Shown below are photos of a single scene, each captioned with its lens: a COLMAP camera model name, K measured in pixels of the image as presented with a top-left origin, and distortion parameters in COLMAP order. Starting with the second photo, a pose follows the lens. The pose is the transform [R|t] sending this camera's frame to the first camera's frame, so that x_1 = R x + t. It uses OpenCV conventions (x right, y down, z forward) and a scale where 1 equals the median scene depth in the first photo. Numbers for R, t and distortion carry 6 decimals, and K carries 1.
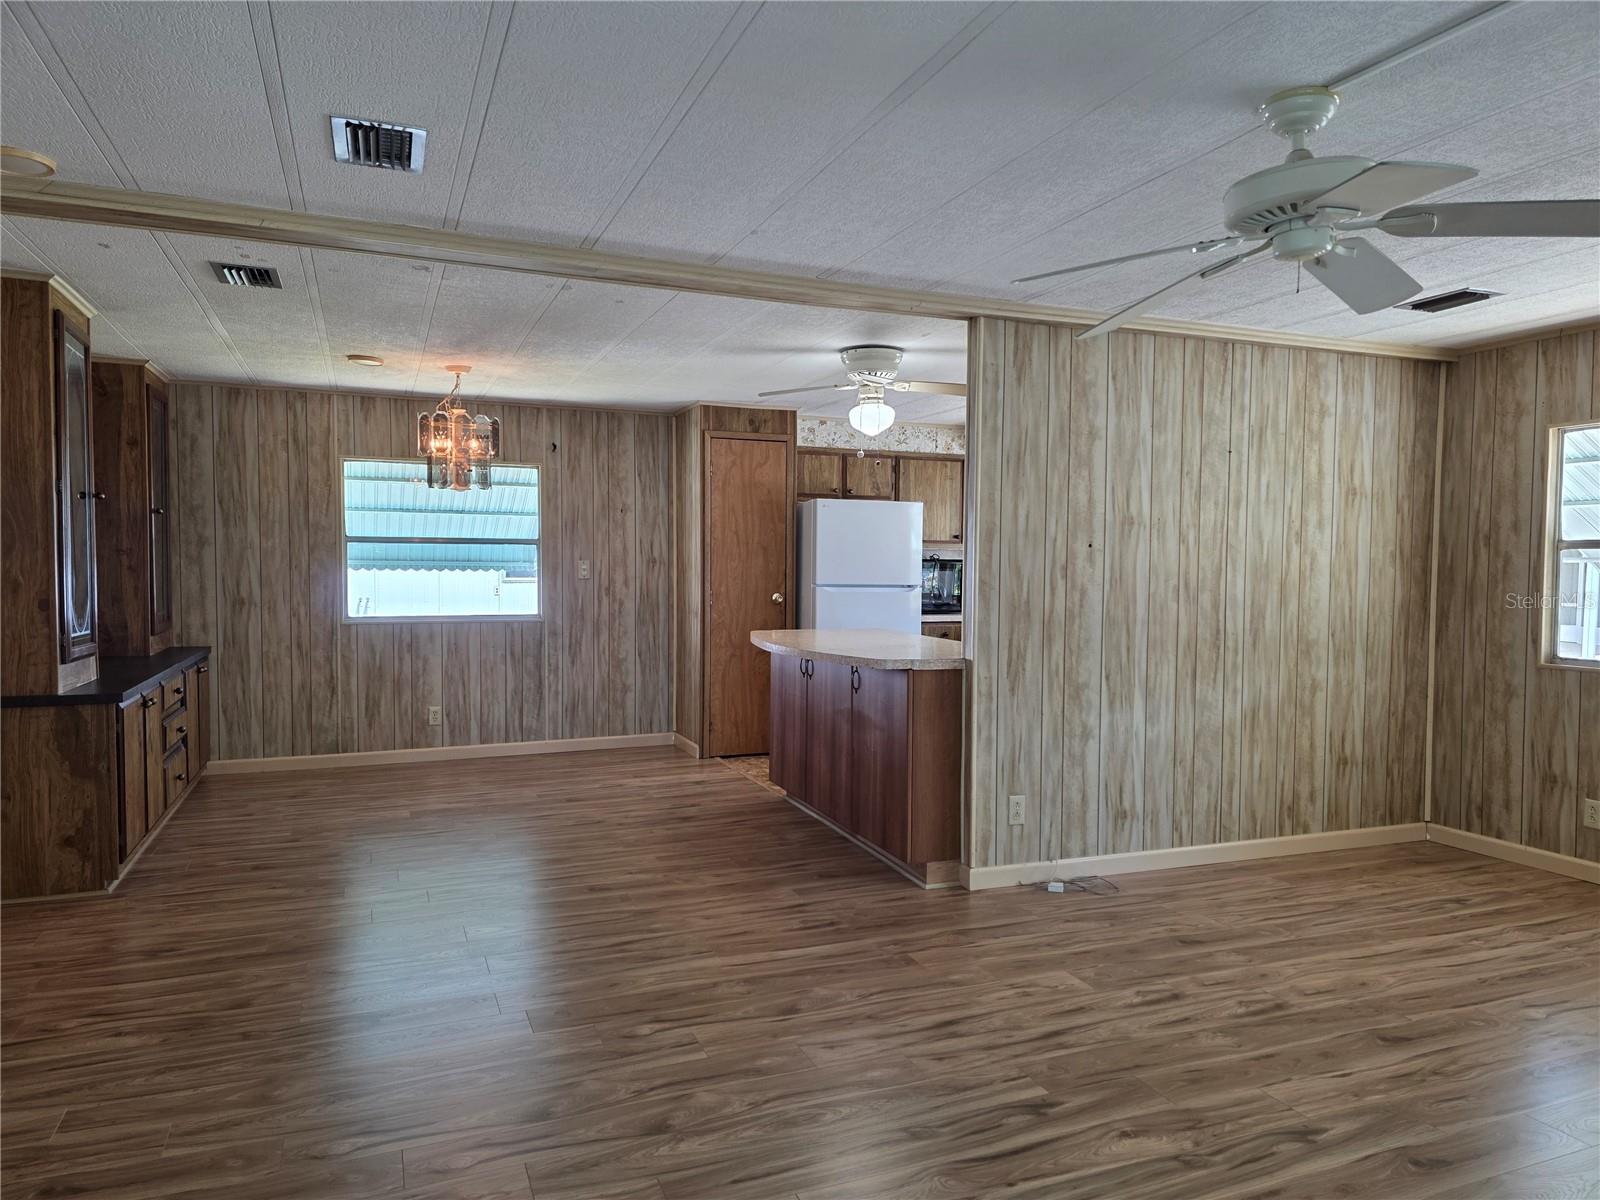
lens RADIAL K [[1064.4, 0, 811.2], [0, 1064.4, 603.5], [0, 0, 1]] dist [0.090919, -0.086951]
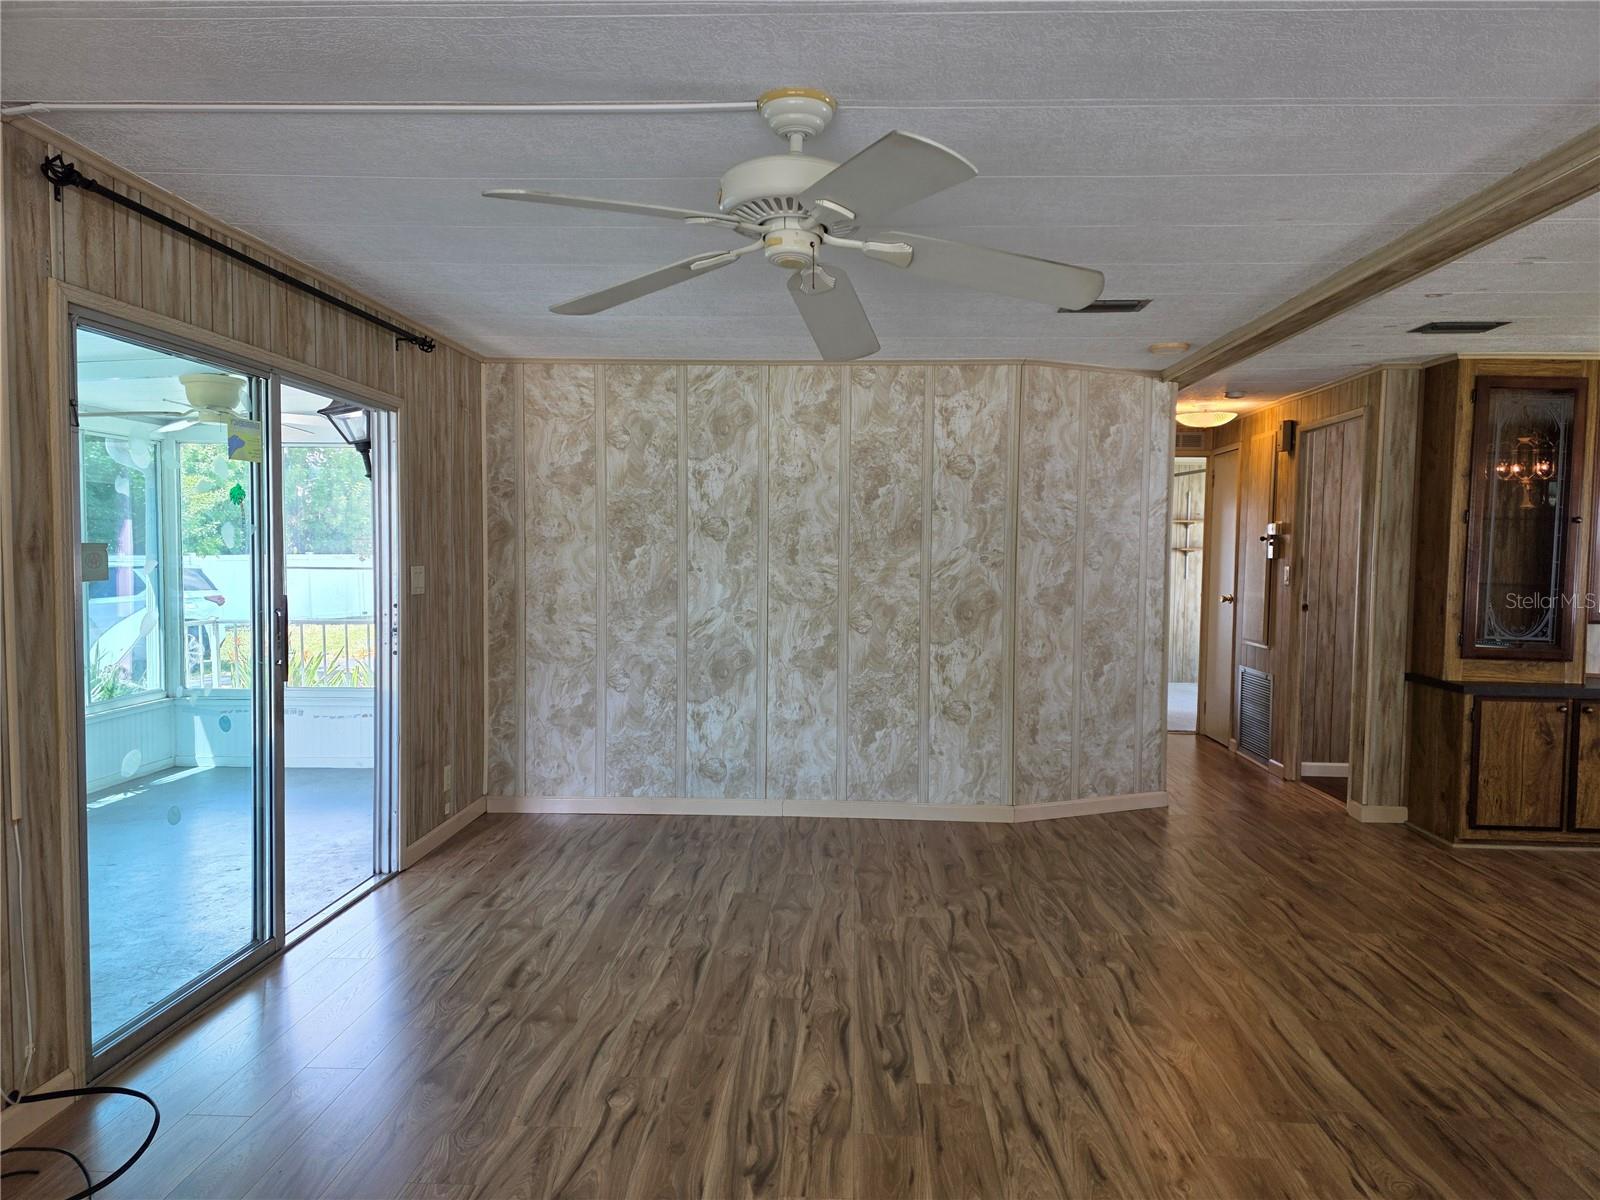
lens RADIAL K [[1064.4, 0, 811.2], [0, 1064.4, 603.5], [0, 0, 1]] dist [0.090919, -0.086951]
pose [[-0.418847, 0.034285, -0.907409, 0.735918], [-0.051513, 0.996781, 0.061439, -0.043939], [0.906594, 0.072477, -0.415733, 0.803536]]
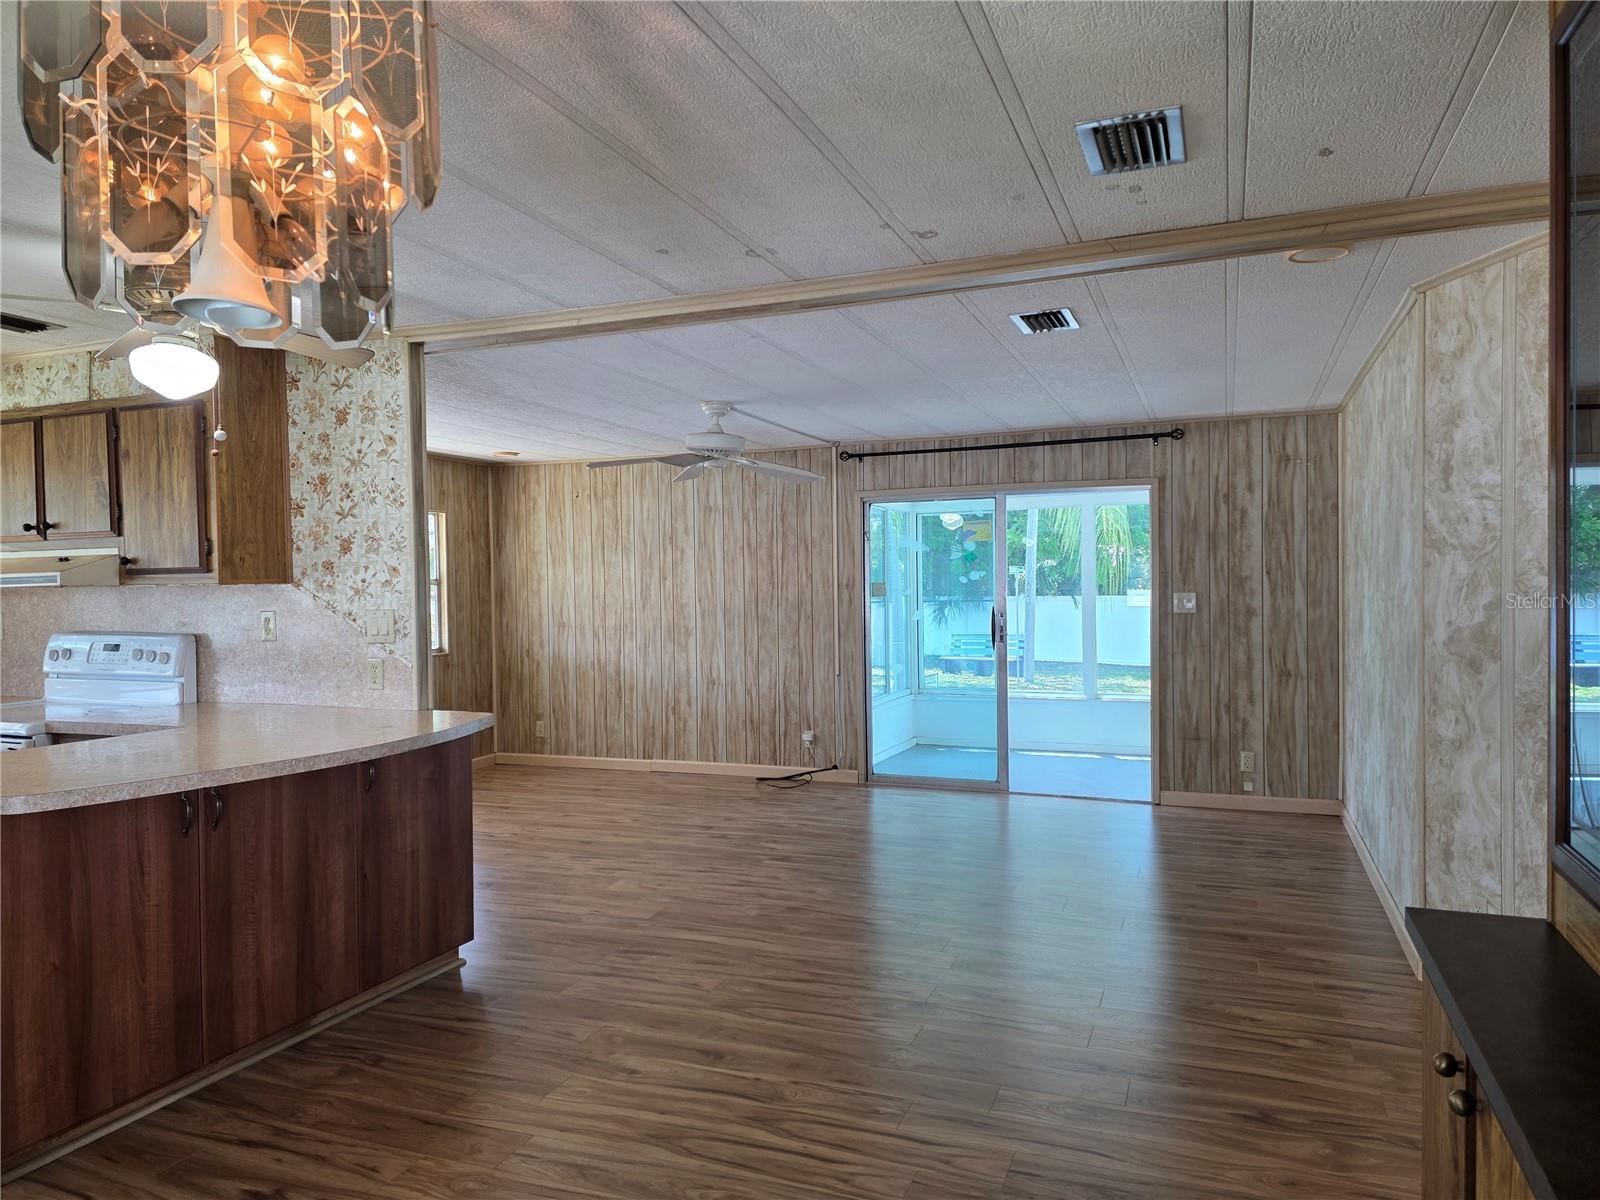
lens RADIAL K [[1063.0, 0, 801.8], [0, 1063.0, 608.1], [0, 0, 1]] dist [0.105351, -0.113215]
pose [[-0.721495, -0.013172, 0.692295, -0.734473], [0.036075, 0.997746, 0.056580, -0.076937], [-0.691480, 0.065797, -0.719393, 1.441427]]
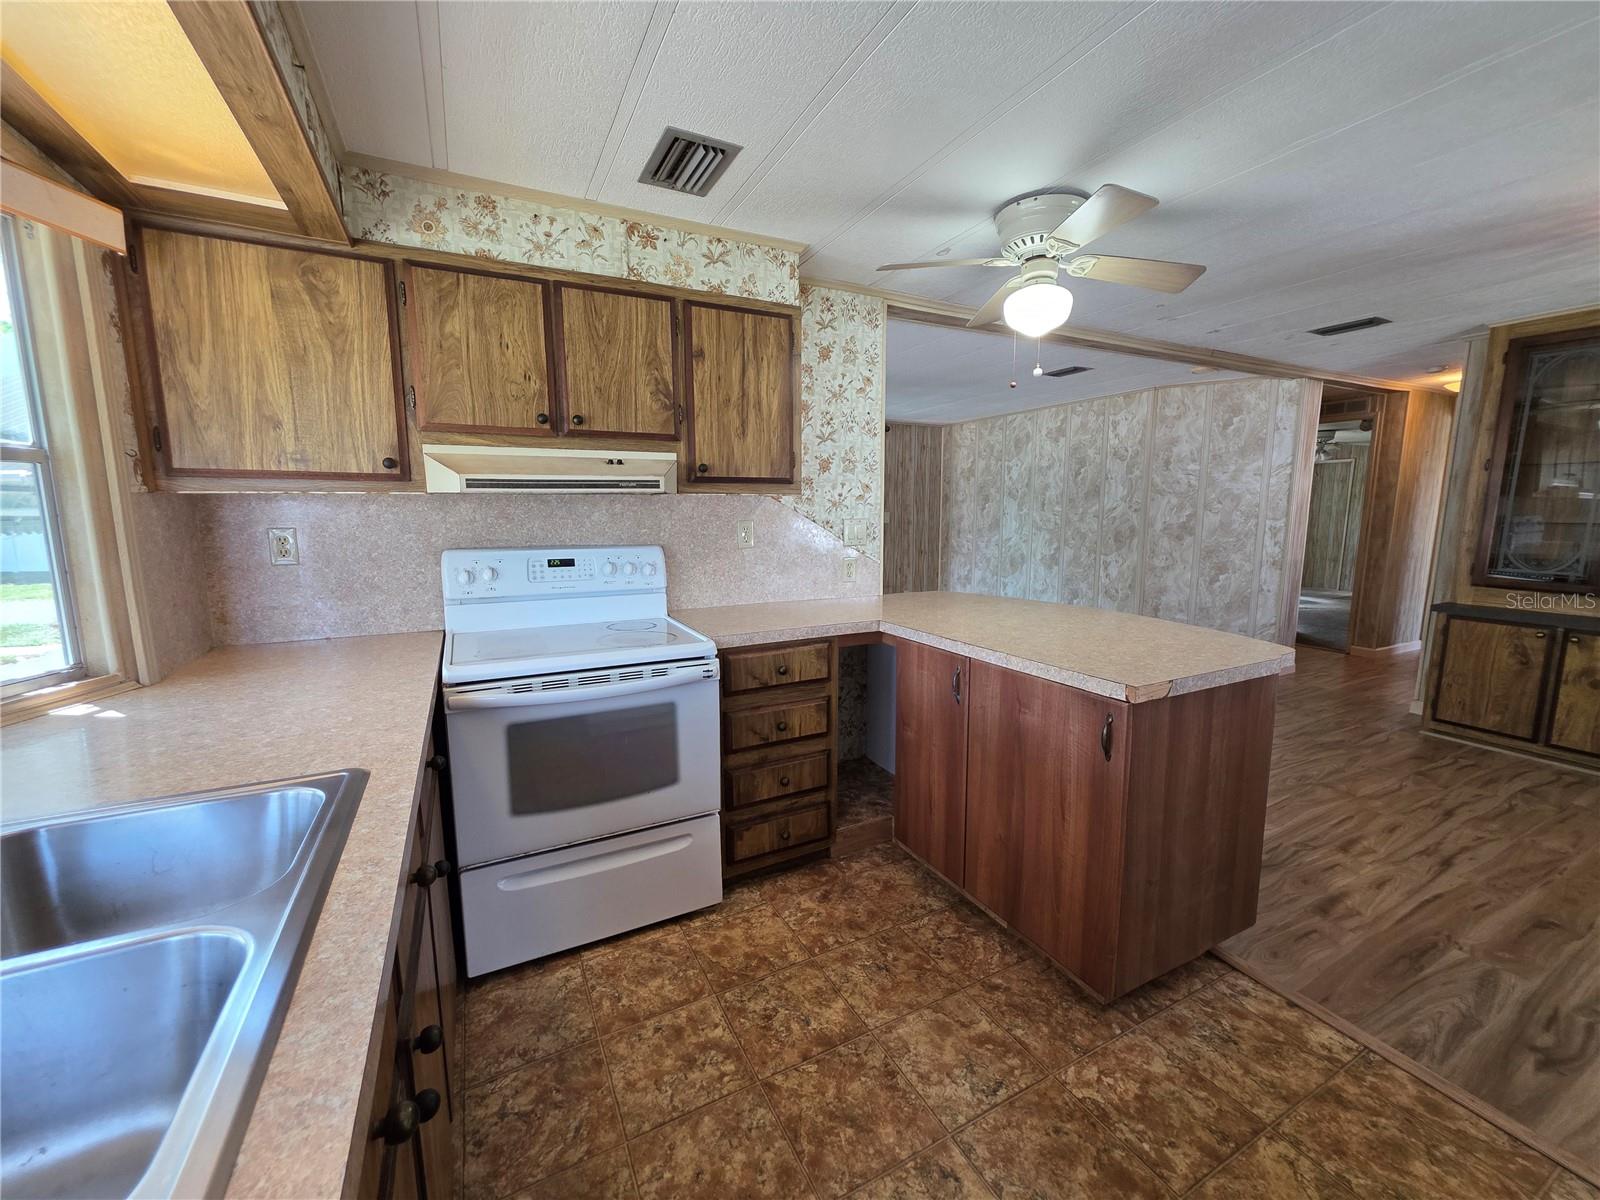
lens RADIAL K [[643.6, 0, 802.7], [0, 643.6, 599.0], [0, 0, 1]] dist [0.001317, -0.000732]
pose [[-0.995888, 0.008558, -0.090188, 0.298825], [-0.007802, 0.983727, 0.179498, -0.075186], [0.090257, 0.179463, -0.979616, 1.718222]]
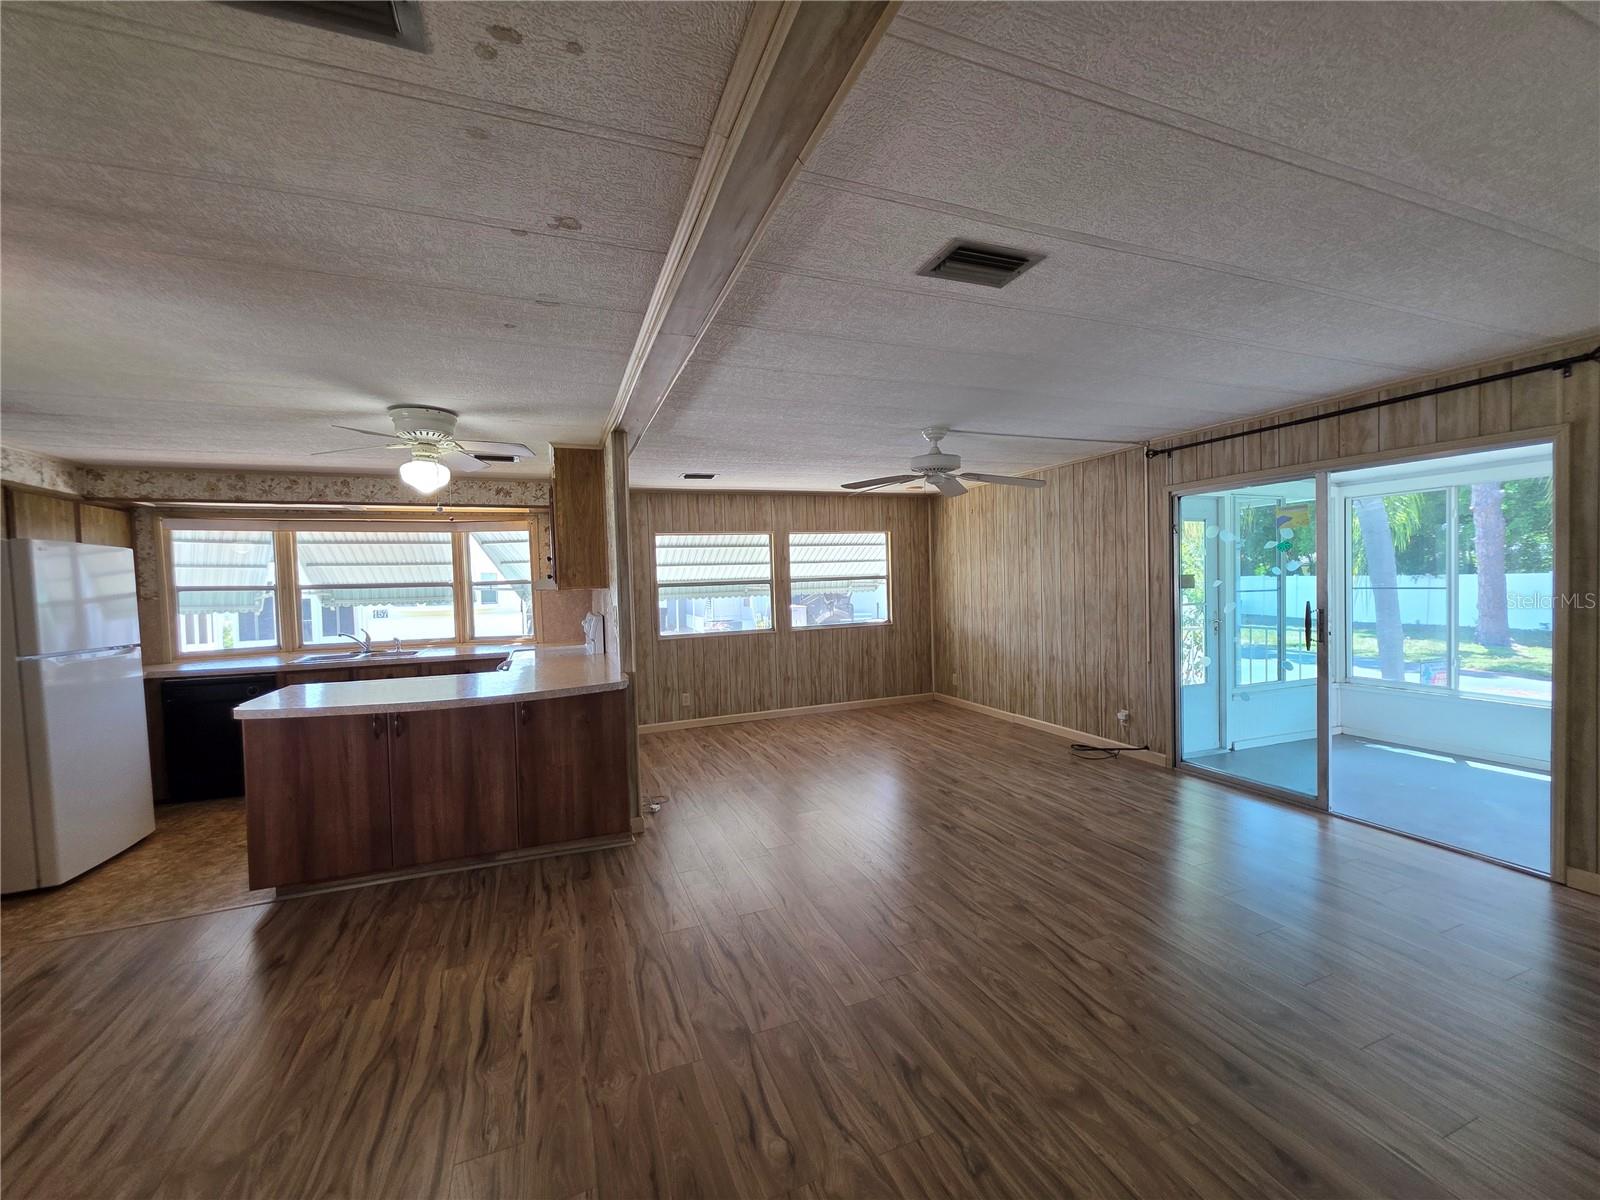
lens RADIAL K [[643.6, 0, 802.7], [0, 643.6, 599.0], [0, 0, 1]] dist [0.001317, -0.000732]
pose [[0.012379, -0.036893, 0.999243, -0.695356], [0.069470, 0.996936, 0.035947, -0.058703], [-0.997507, 0.068973, 0.014904, 0.751750]]
